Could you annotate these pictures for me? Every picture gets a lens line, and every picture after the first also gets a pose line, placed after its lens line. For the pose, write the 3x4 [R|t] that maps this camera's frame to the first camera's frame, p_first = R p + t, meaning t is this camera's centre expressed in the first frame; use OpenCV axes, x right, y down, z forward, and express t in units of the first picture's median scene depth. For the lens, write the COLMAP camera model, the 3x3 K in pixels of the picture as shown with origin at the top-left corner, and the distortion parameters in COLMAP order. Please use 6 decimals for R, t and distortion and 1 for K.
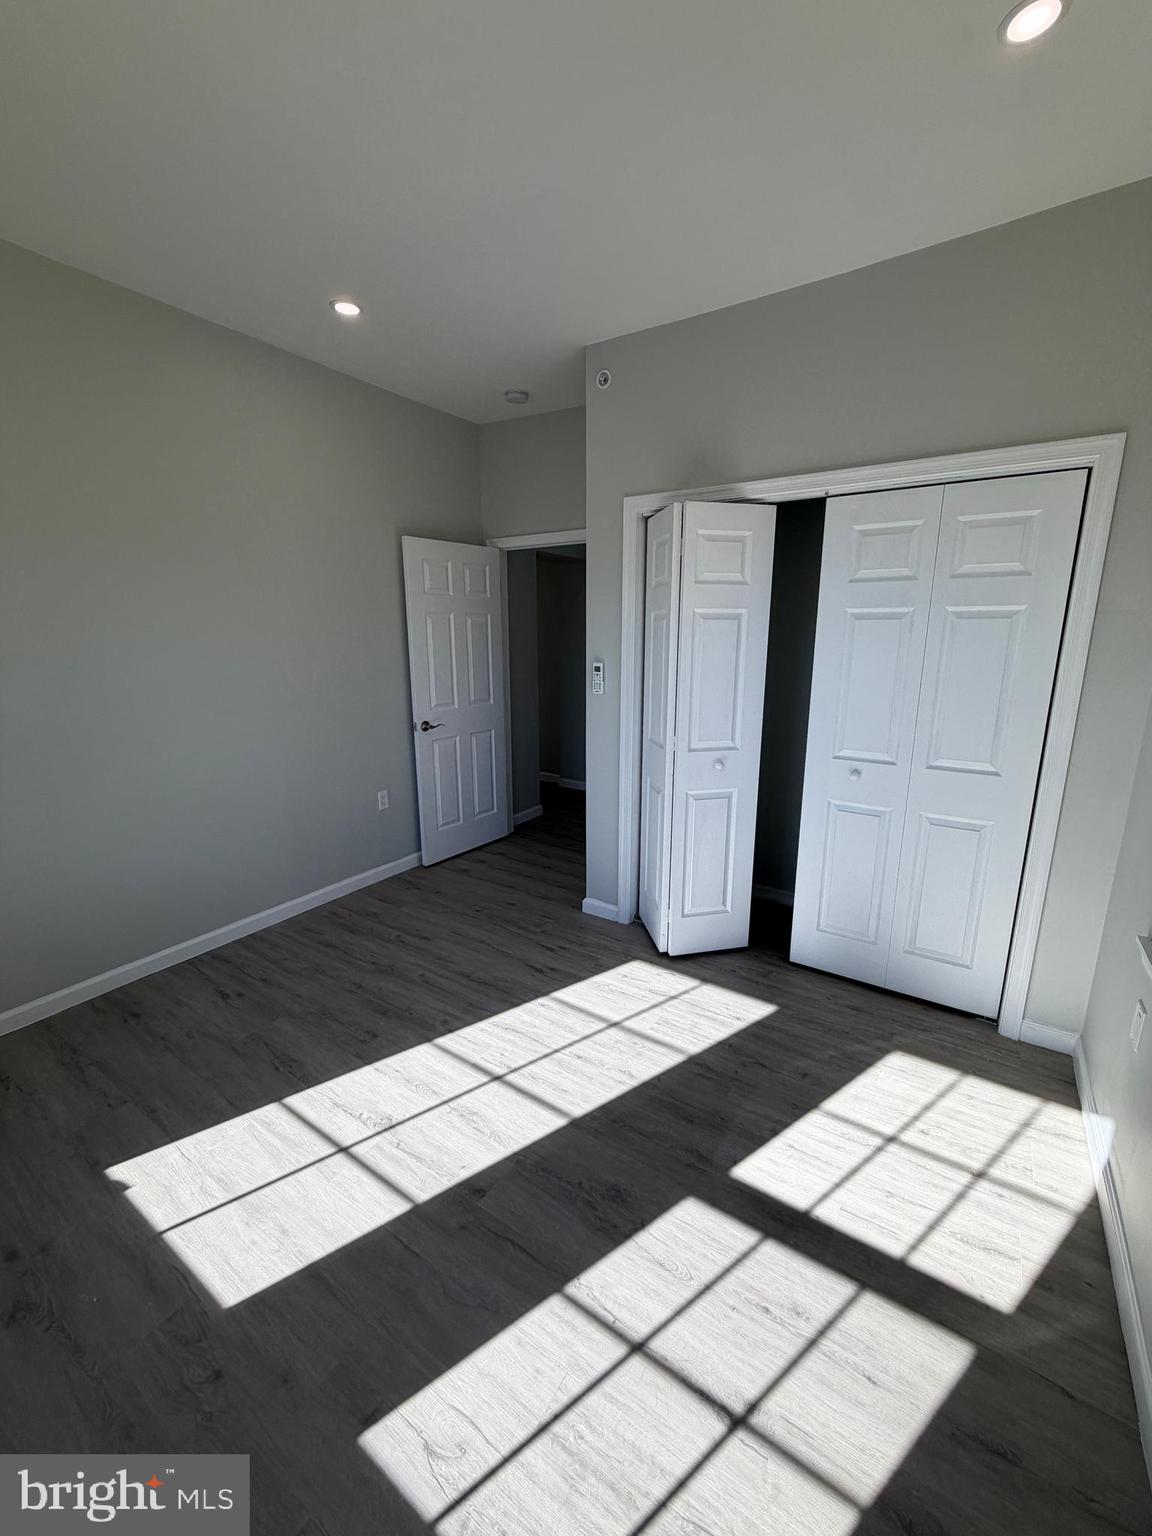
lens RADIAL K [[616.0, 0, 578.6], [0, 616.0, 769.3], [0, 0, 1]] dist [-0.004031, 0.000101]
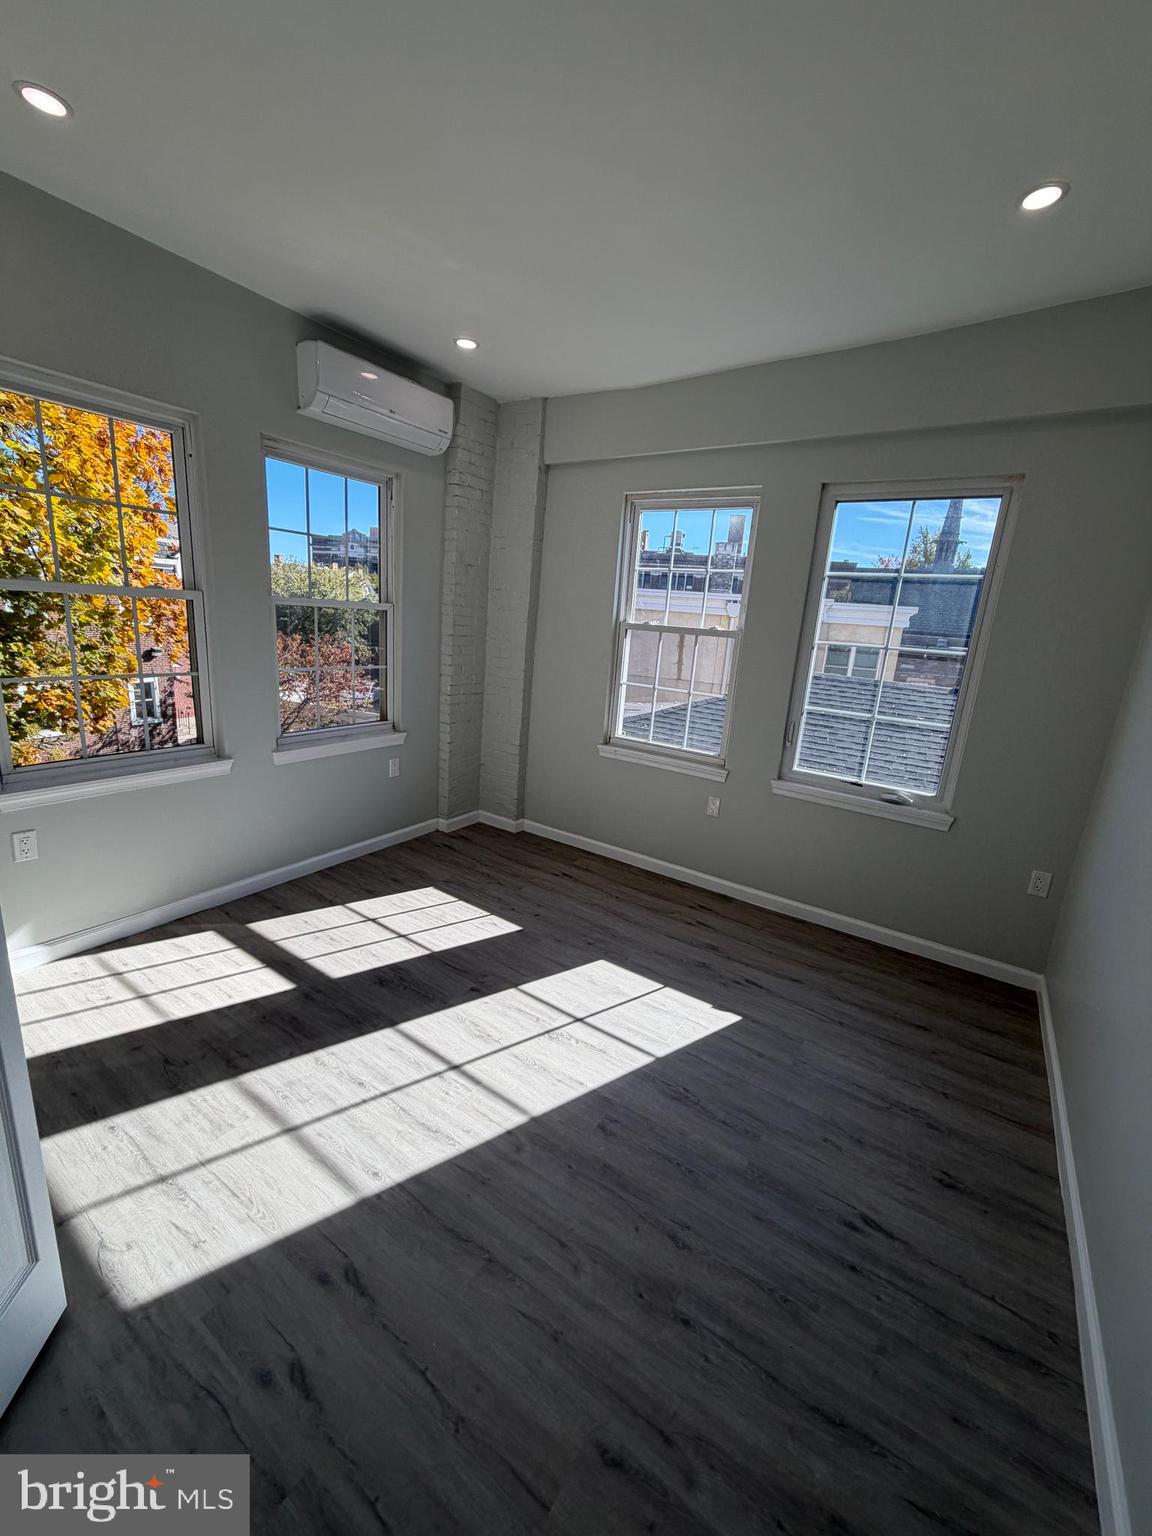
lens RADIAL K [[616.0, 0, 576.2], [0, 616.0, 761.1], [0, 0, 1]] dist [-0.004031, 0.000101]
pose [[-0.997061, -0.075582, -0.012508, -0.266851], [-0.073318, 0.894045, 0.441936, -0.372325], [-0.022220, 0.441554, -0.896959, 1.608316]]
